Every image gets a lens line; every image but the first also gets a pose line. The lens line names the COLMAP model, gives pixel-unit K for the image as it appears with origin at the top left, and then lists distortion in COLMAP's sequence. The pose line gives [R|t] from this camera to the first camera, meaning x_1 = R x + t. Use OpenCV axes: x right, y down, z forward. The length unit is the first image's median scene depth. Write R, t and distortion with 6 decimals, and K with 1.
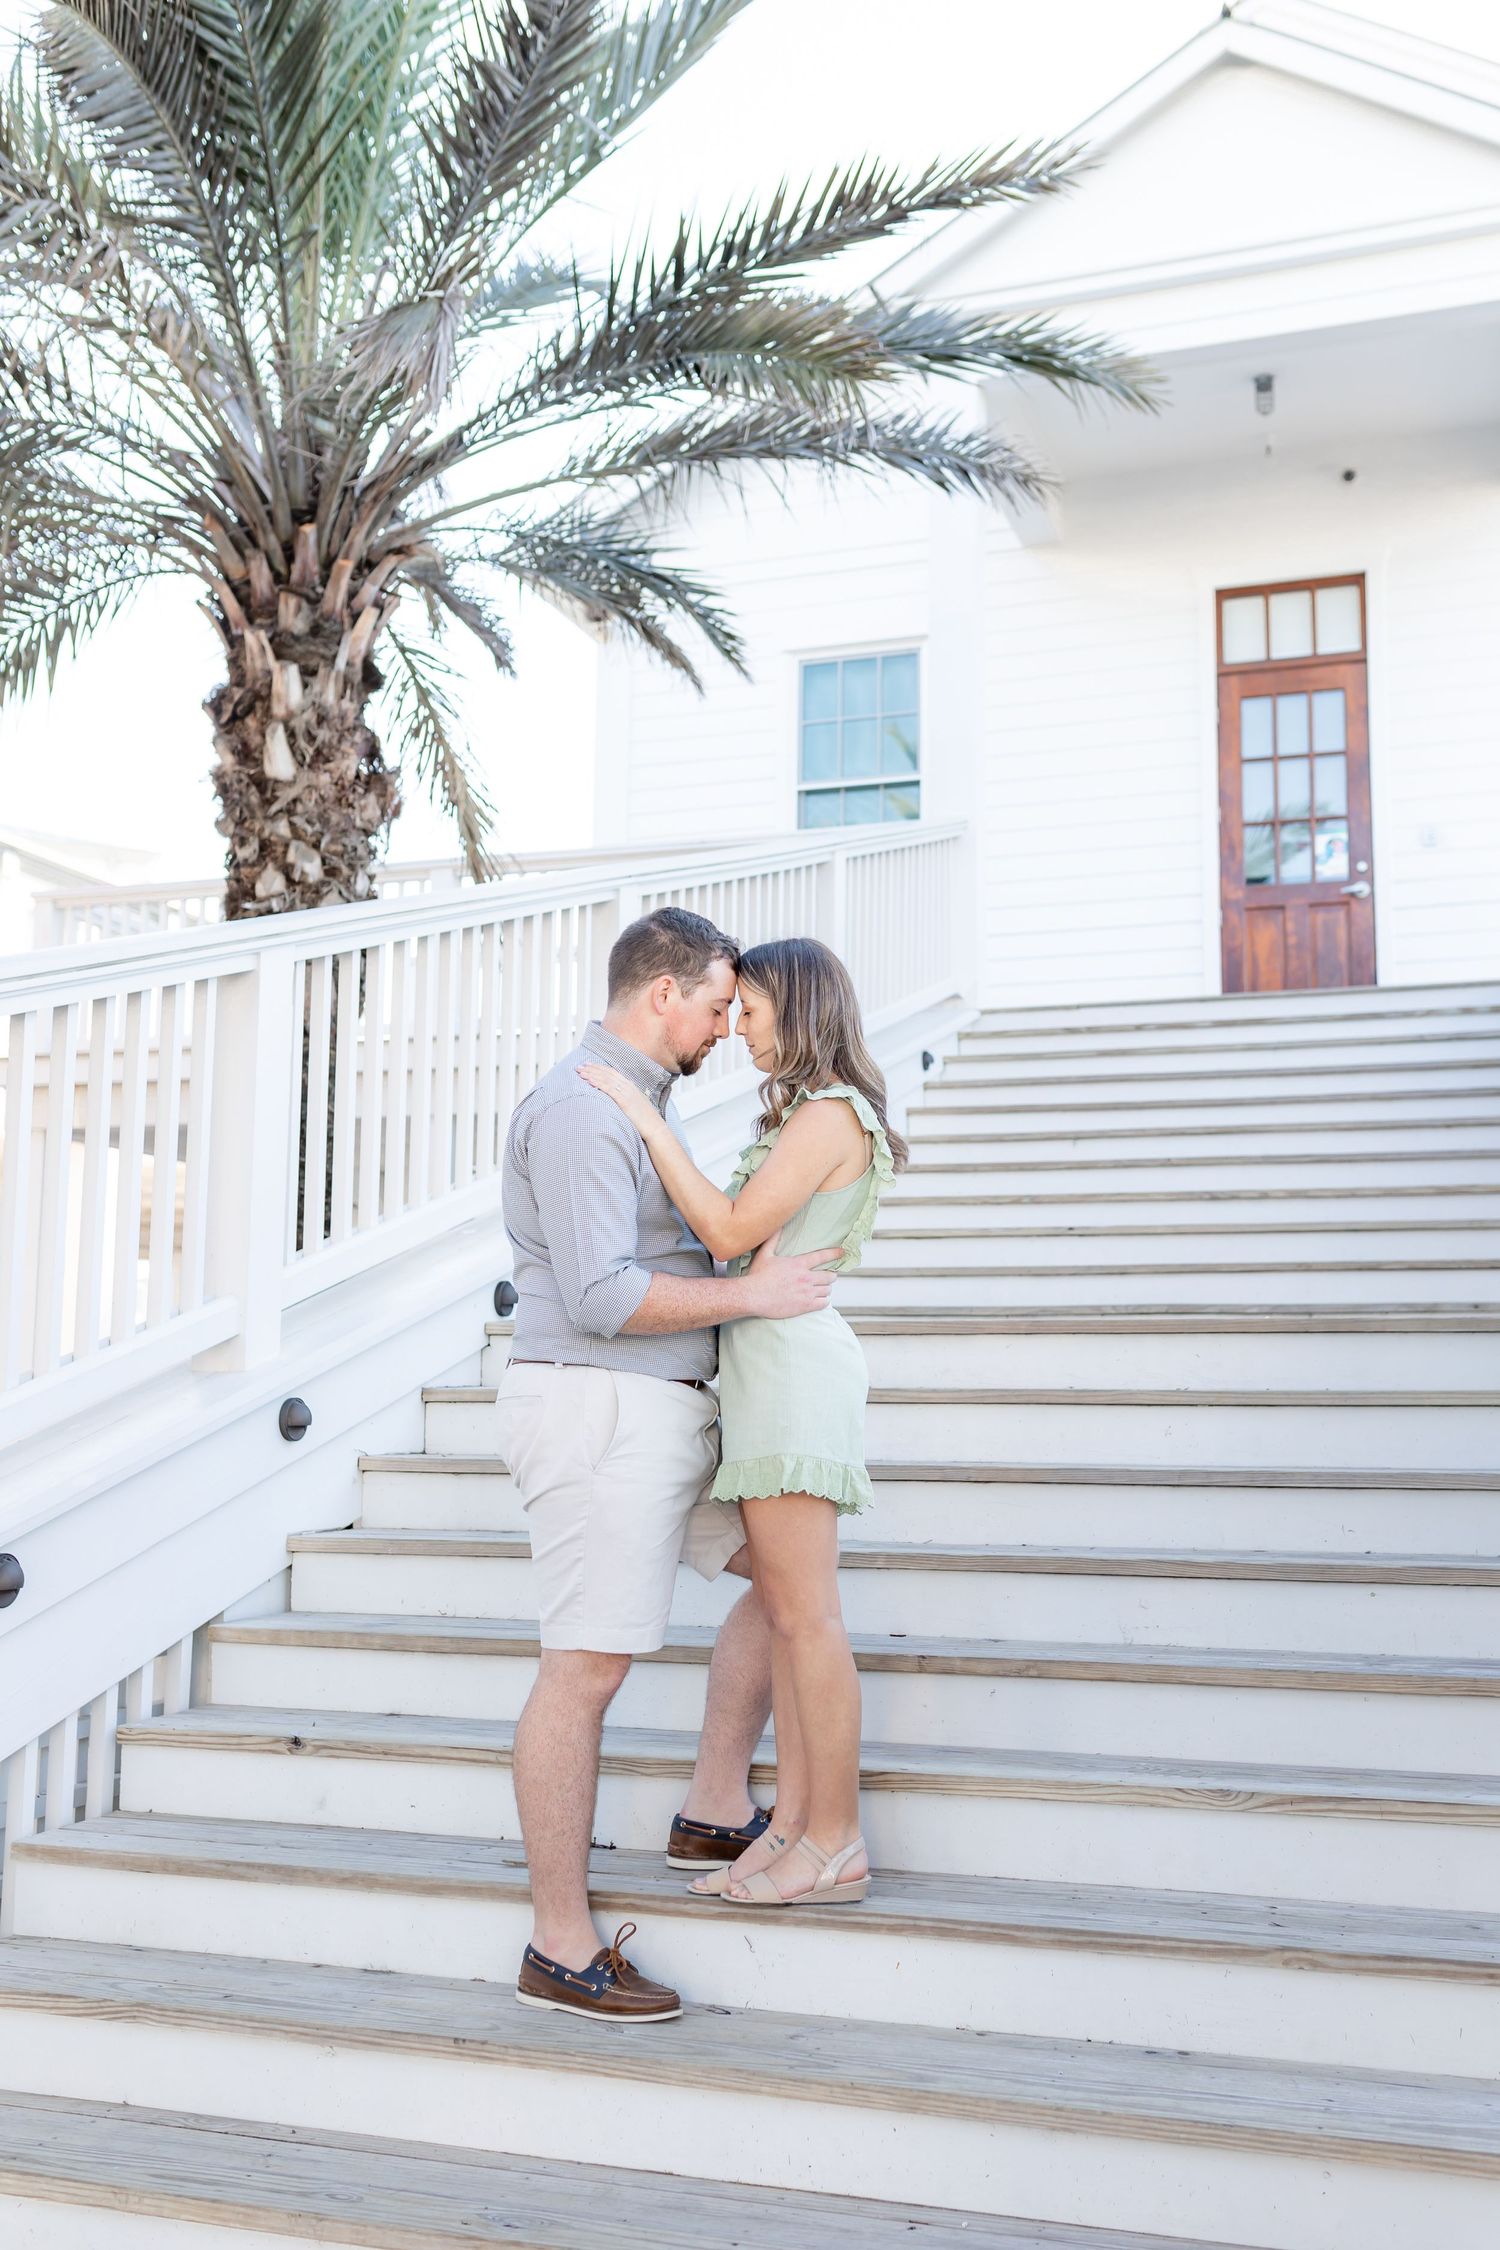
lens RADIAL K [[2171.1, 0, 723.8], [0, 2171.1, 1122.2], [0, 0, 1]] dist [0.003379, 0.012778]
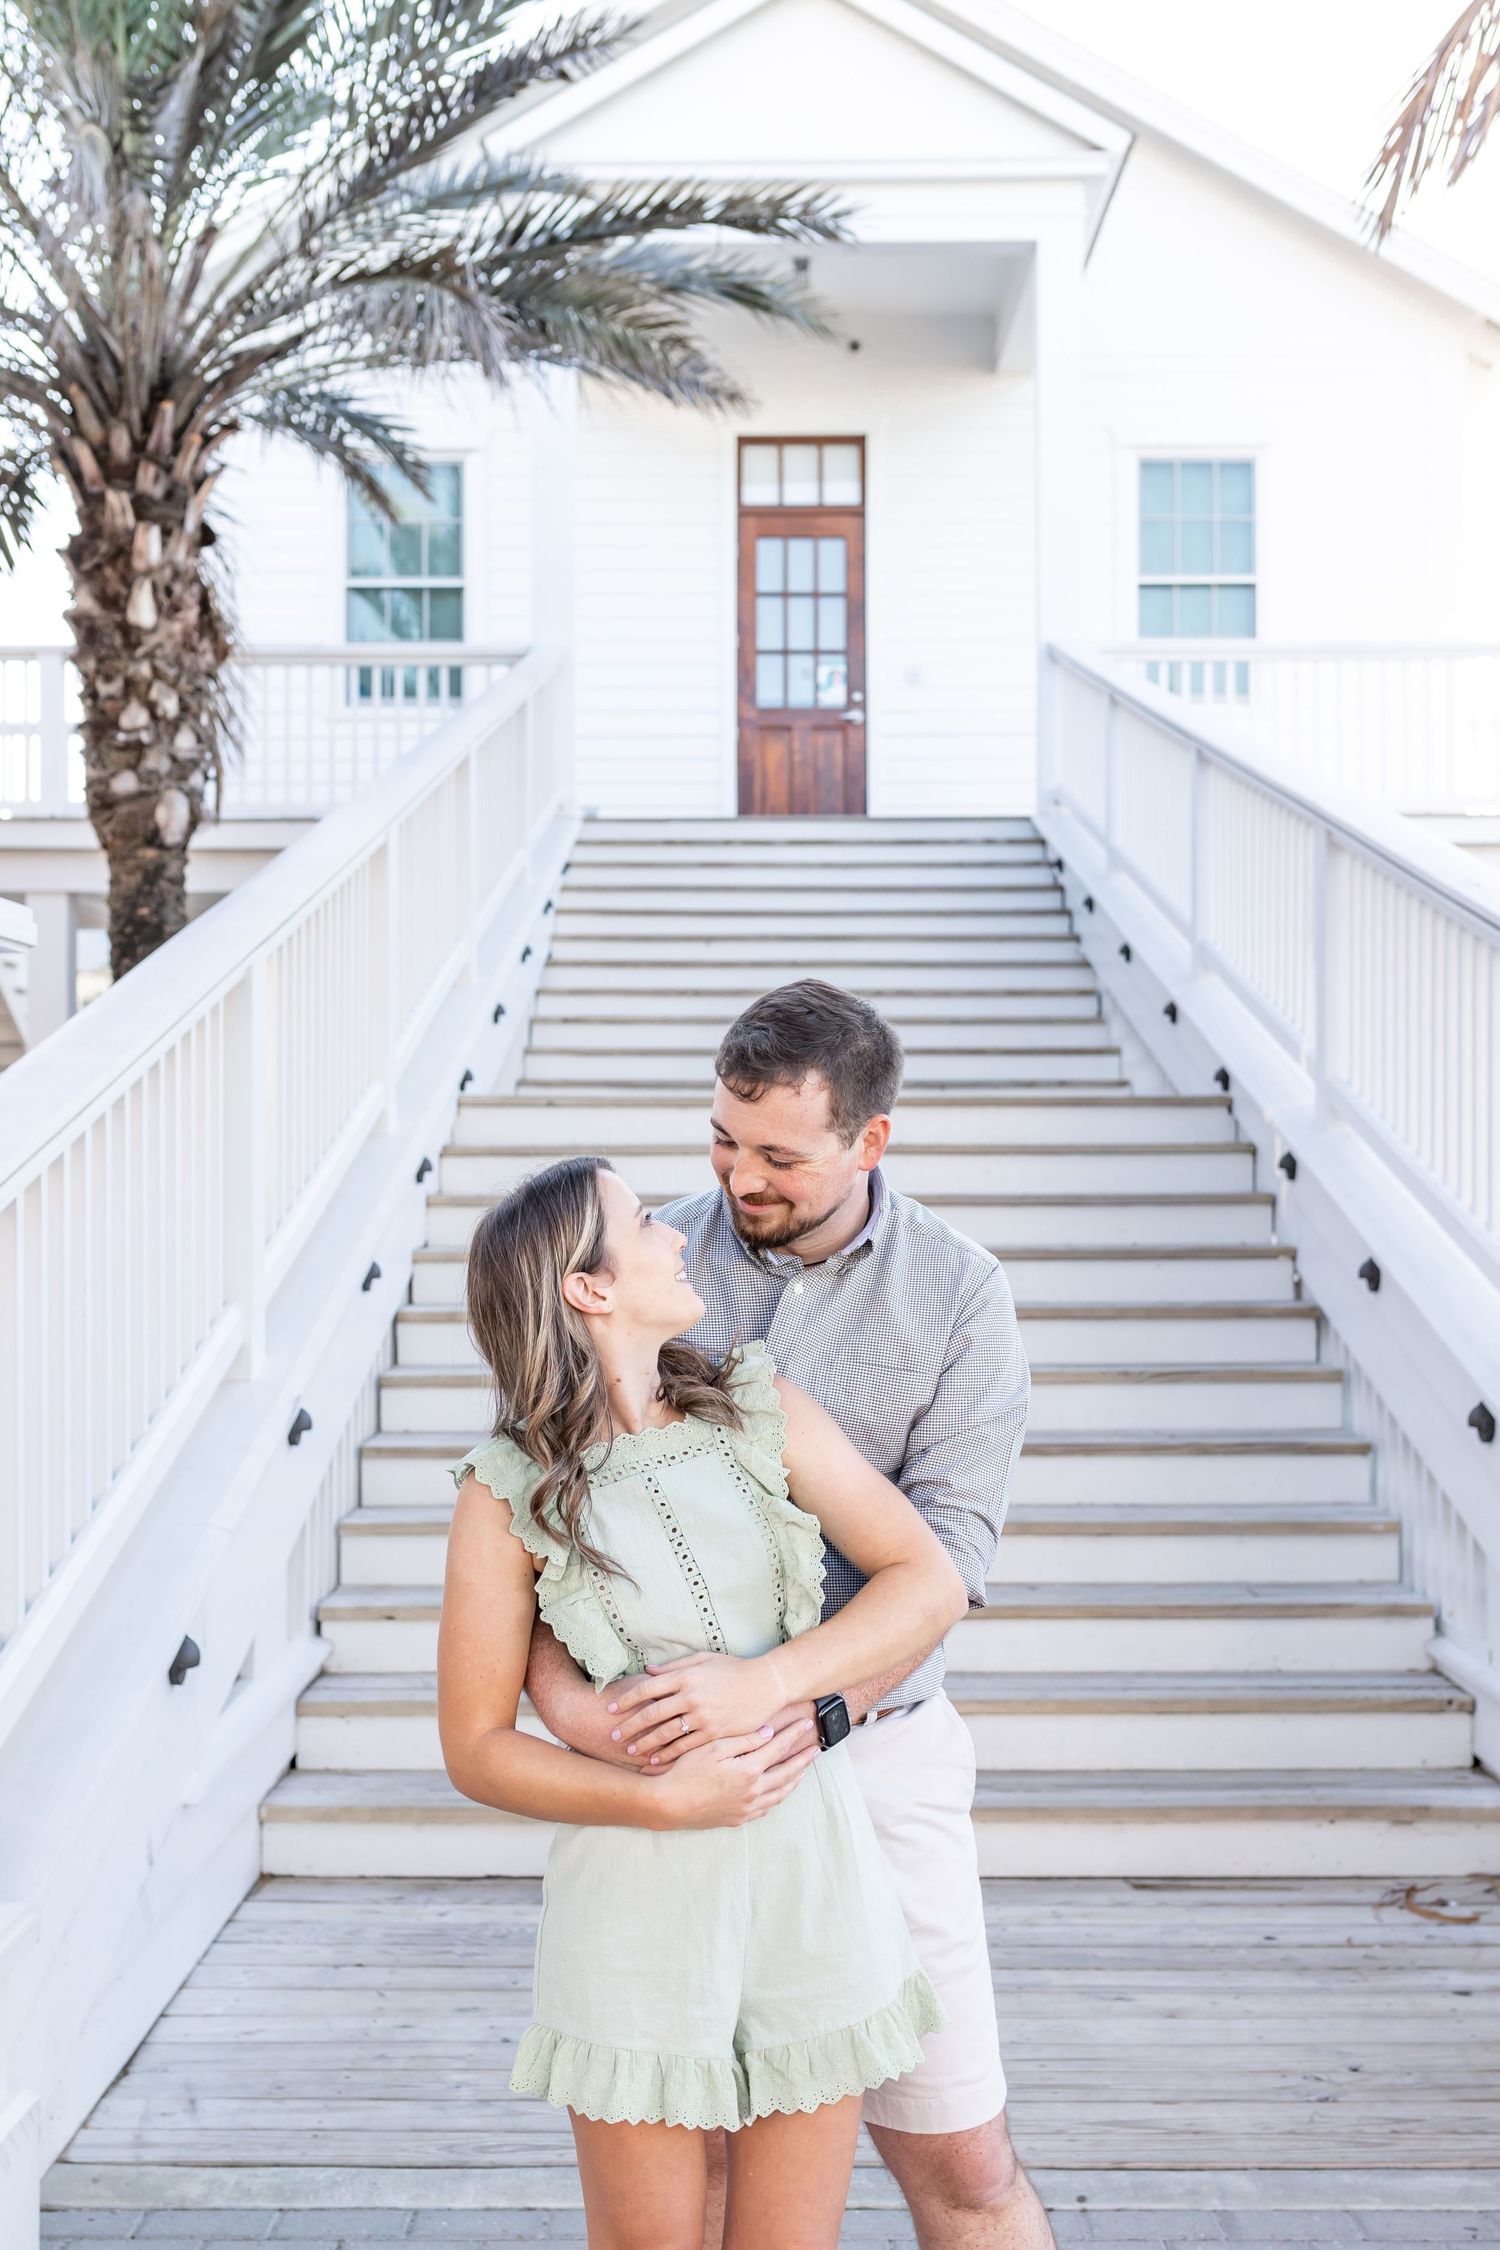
lens RADIAL K [[2171.1, 0, 723.8], [0, 2171.1, 1122.2], [0, 0, 1]] dist [0.003379, 0.012778]
pose [[0.954113, -0.001368, 0.299443, -0.245800], [-0.032414, 0.993642, 0.107822, -0.028499], [-0.297686, -0.112581, 0.948002, -0.214855]]
